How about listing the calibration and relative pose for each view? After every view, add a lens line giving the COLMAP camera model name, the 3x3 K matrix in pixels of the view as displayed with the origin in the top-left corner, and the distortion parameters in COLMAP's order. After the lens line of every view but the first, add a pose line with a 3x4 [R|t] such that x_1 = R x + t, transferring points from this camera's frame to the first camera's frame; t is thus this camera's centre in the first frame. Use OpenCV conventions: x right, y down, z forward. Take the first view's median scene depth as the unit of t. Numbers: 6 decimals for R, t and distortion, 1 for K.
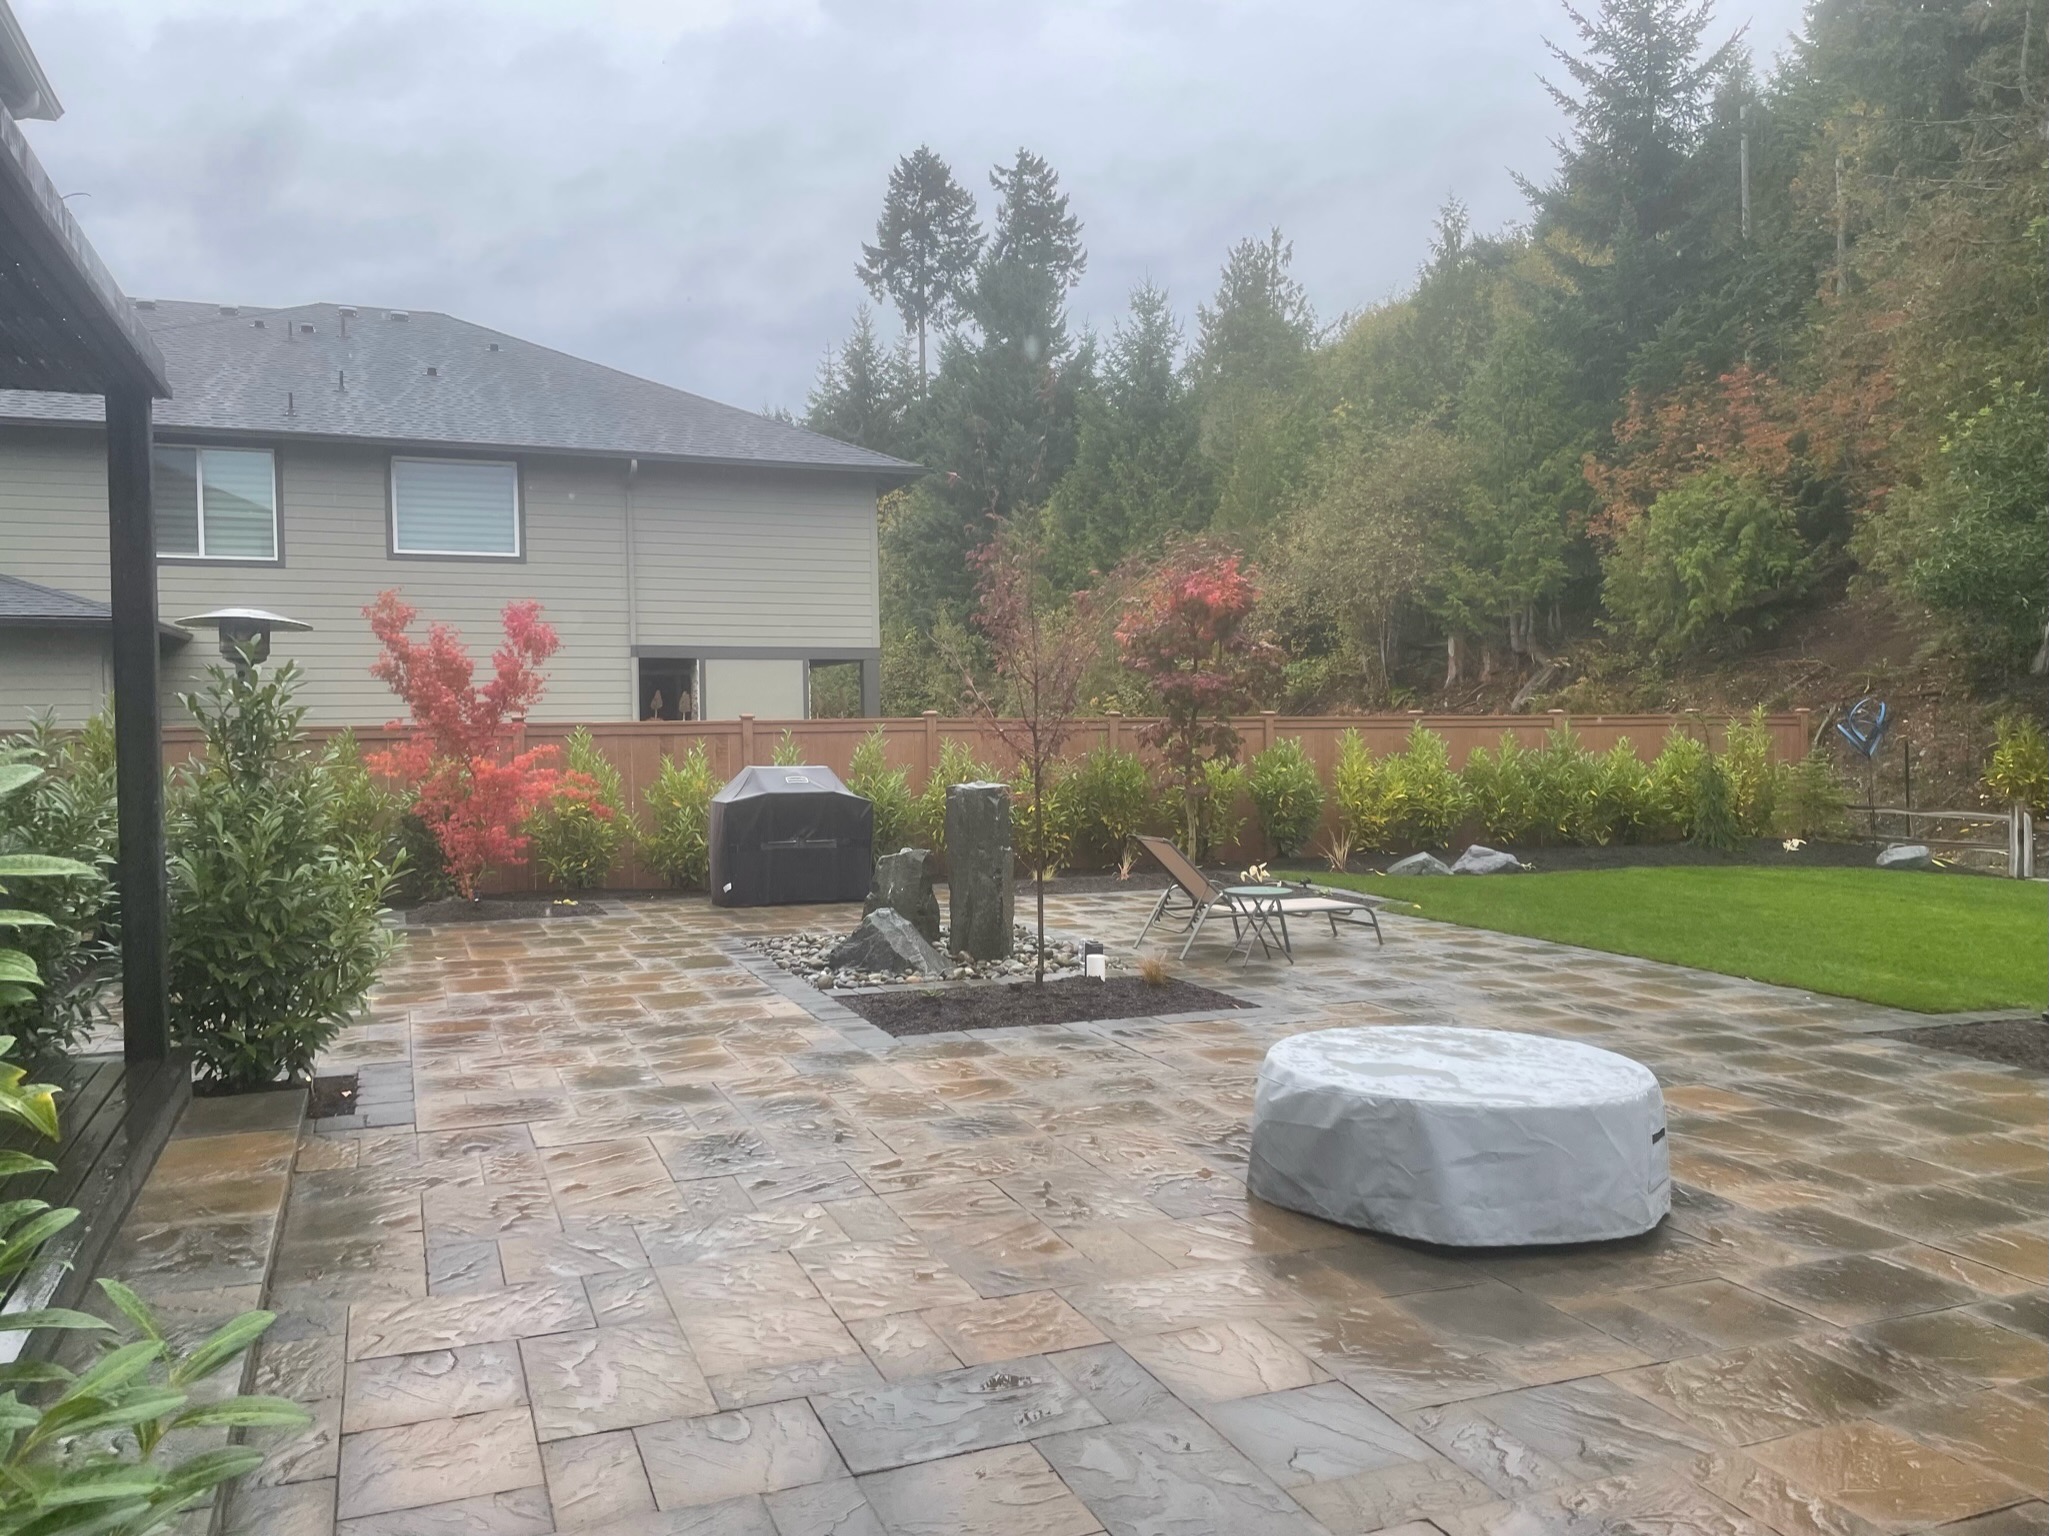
lens RADIAL K [[1540.6, 0, 1003.3], [0, 1540.6, 765.4], [0, 0, 1]] dist [0.086457, -0.107683]
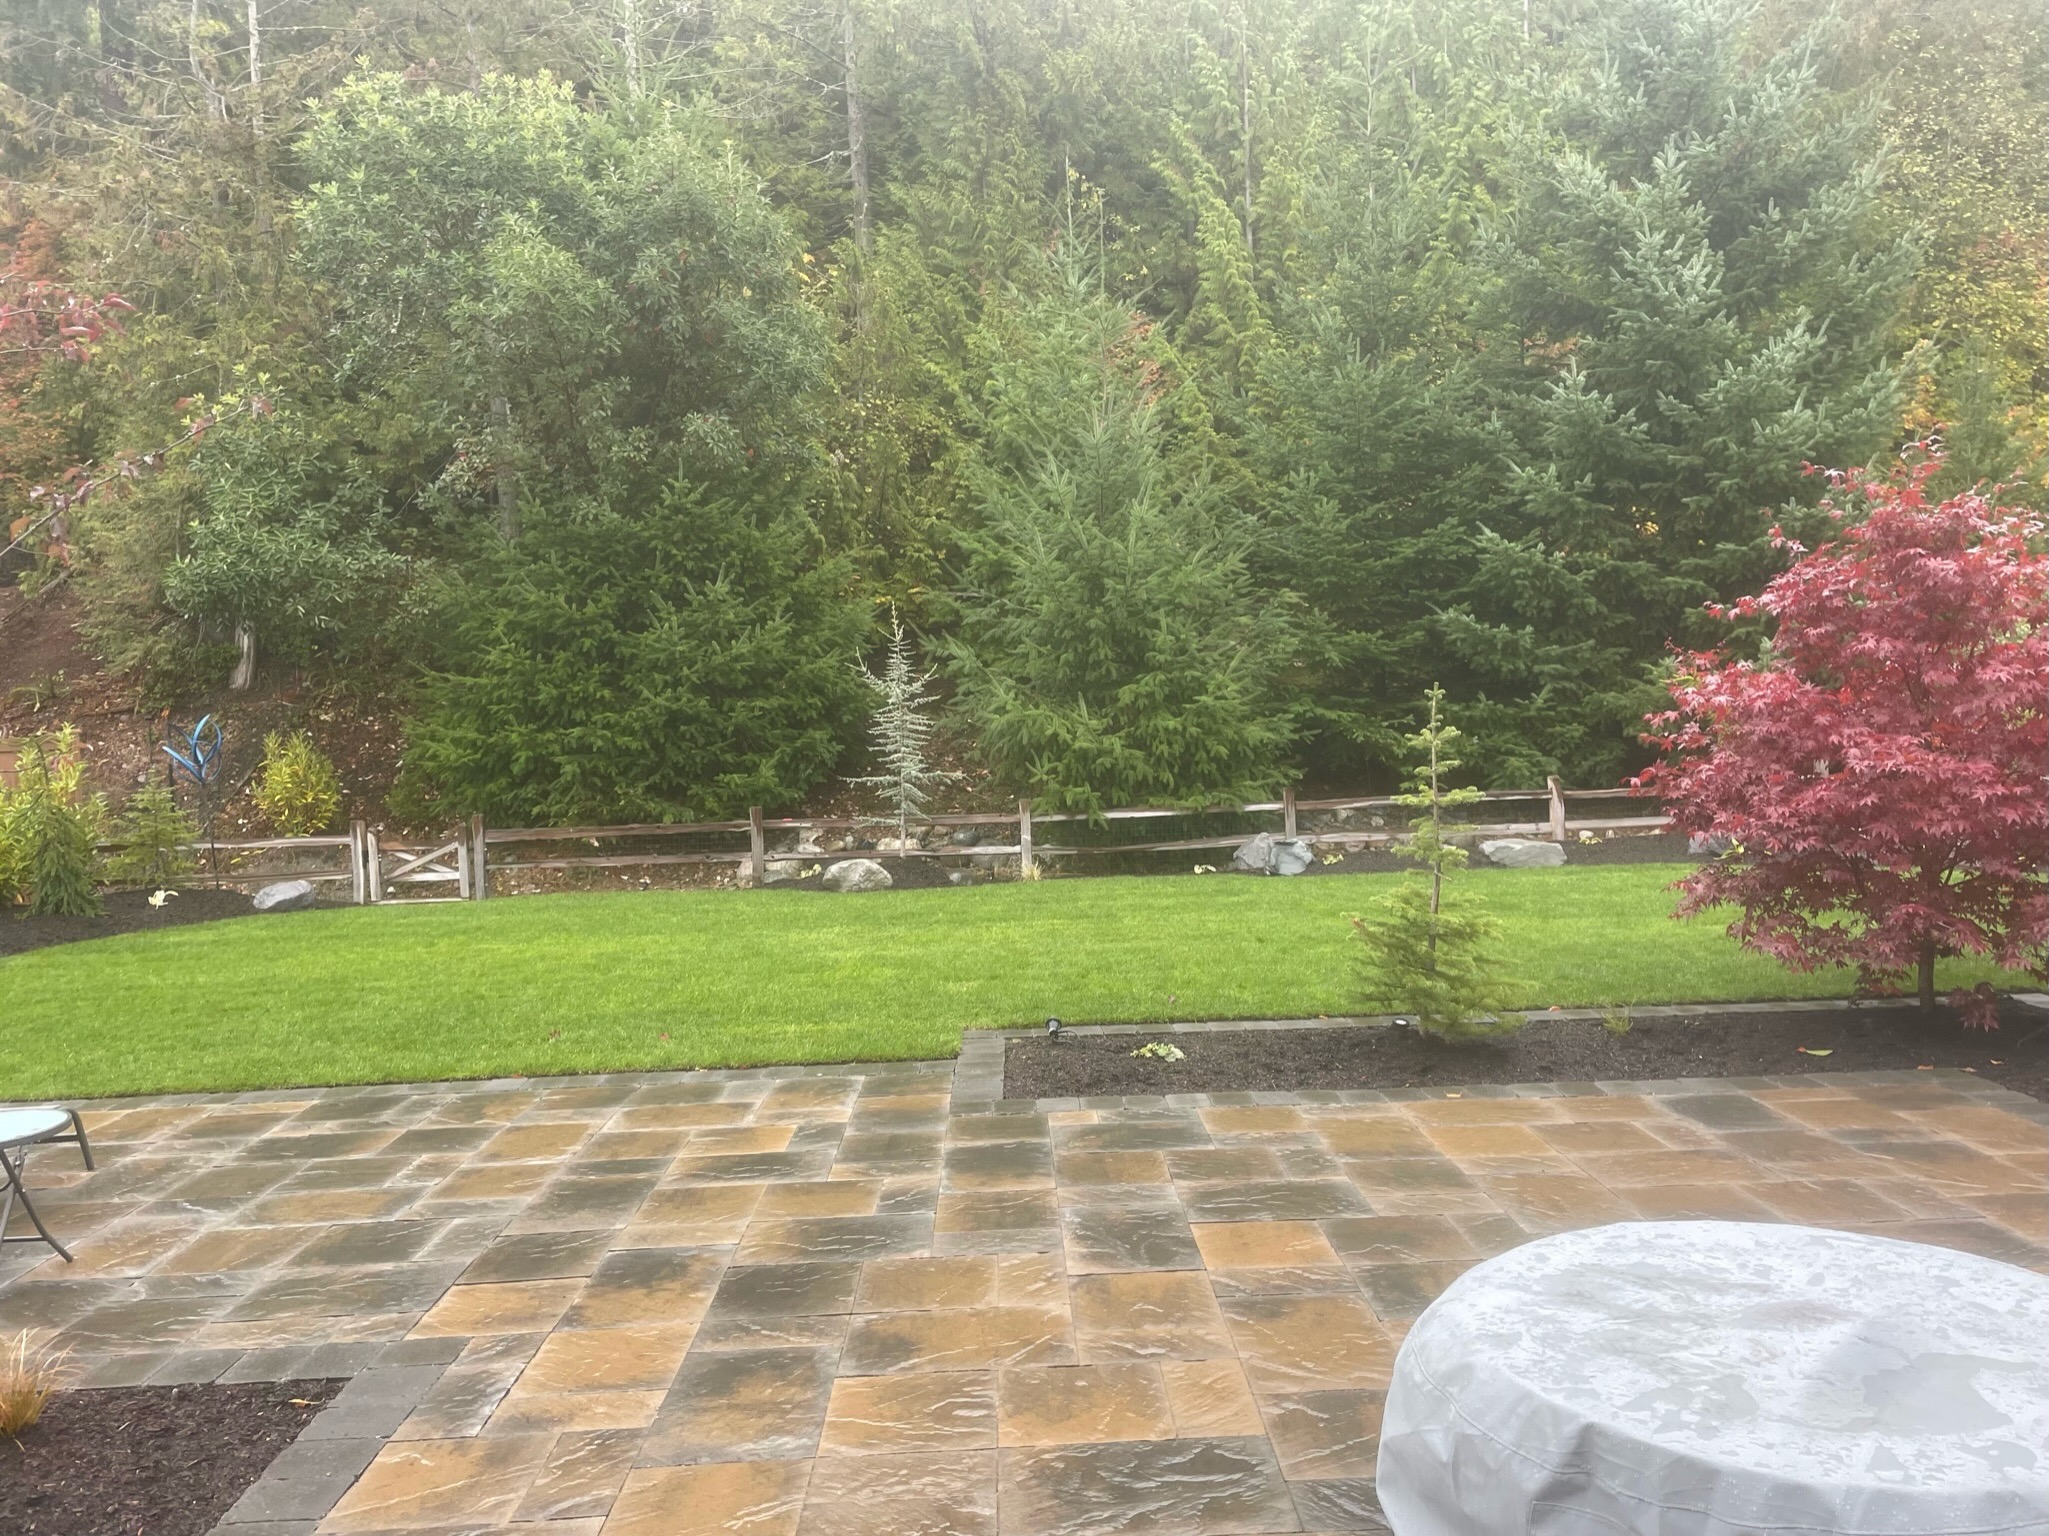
lens RADIAL K [[1540.6, 0, 1046.8], [0, 1540.6, 753.9], [0, 0, 1]] dist [0.086457, -0.107683]
pose [[0.339794, -0.038113, 0.939727, -0.050801], [0.059781, 0.998033, 0.018861, -0.006221], [-0.938598, 0.049769, 0.341404, 0.172722]]
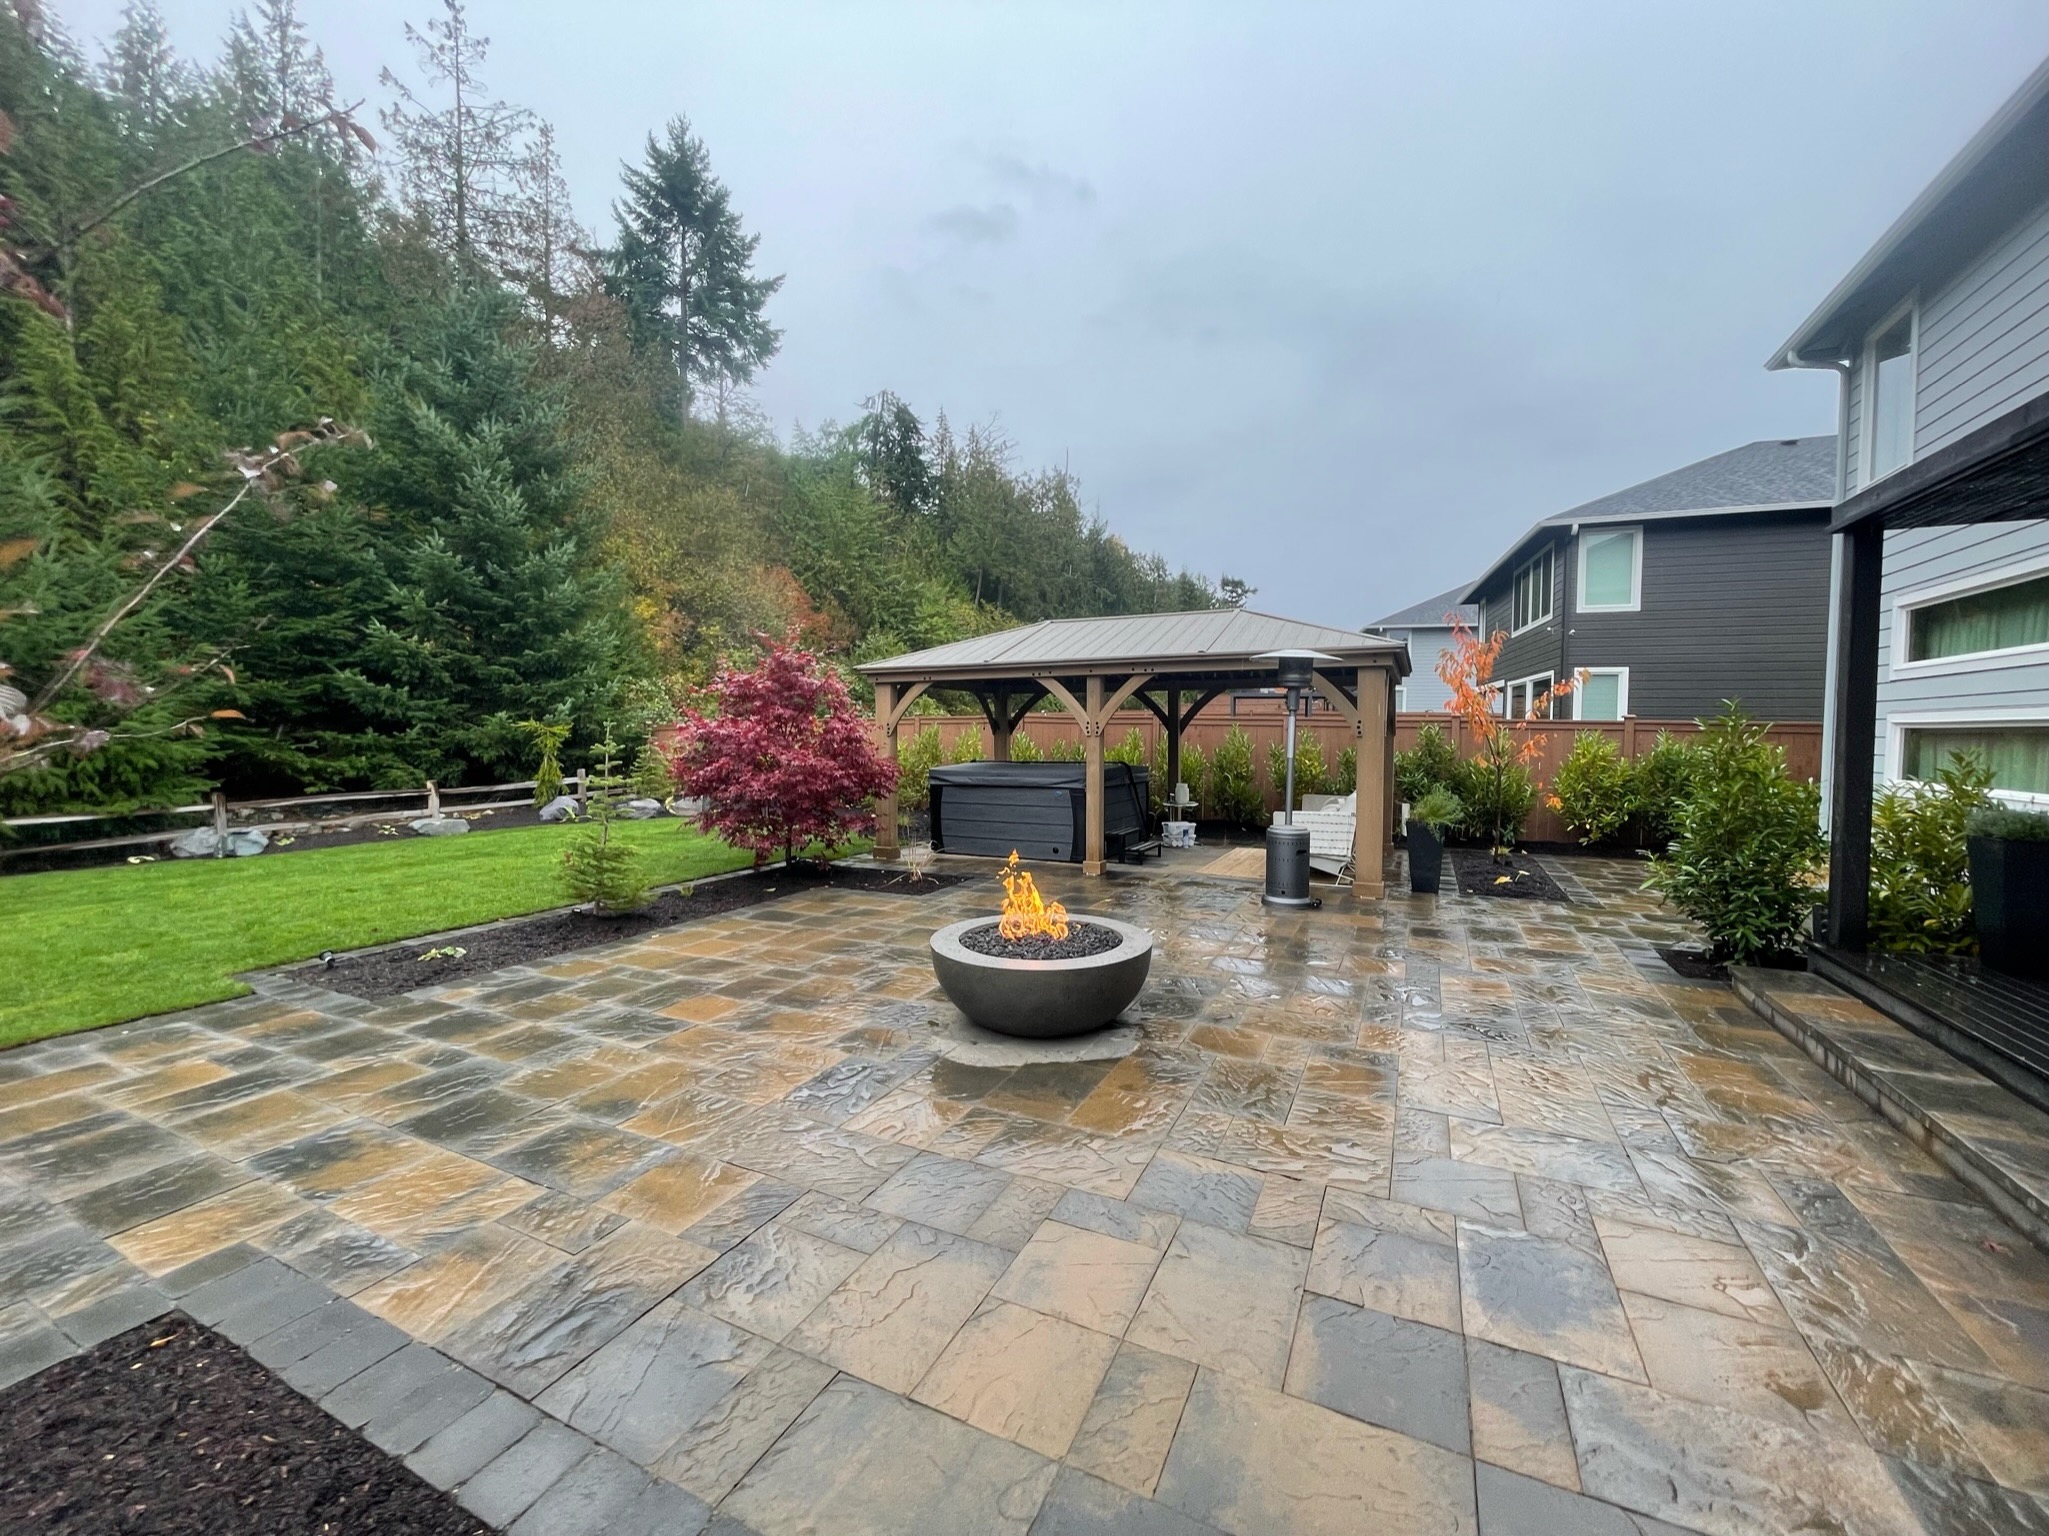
lens RADIAL K [[824.2, 0, 1019.3], [0, 824.2, 767.0], [0, 0, 1]] dist [-0.000596, -0.000343]
pose [[-0.671848, -0.030943, 0.740043, -0.054213], [0.021898, 0.997860, 0.061604, -0.007096], [-0.740366, 0.057594, -0.669733, 0.260524]]
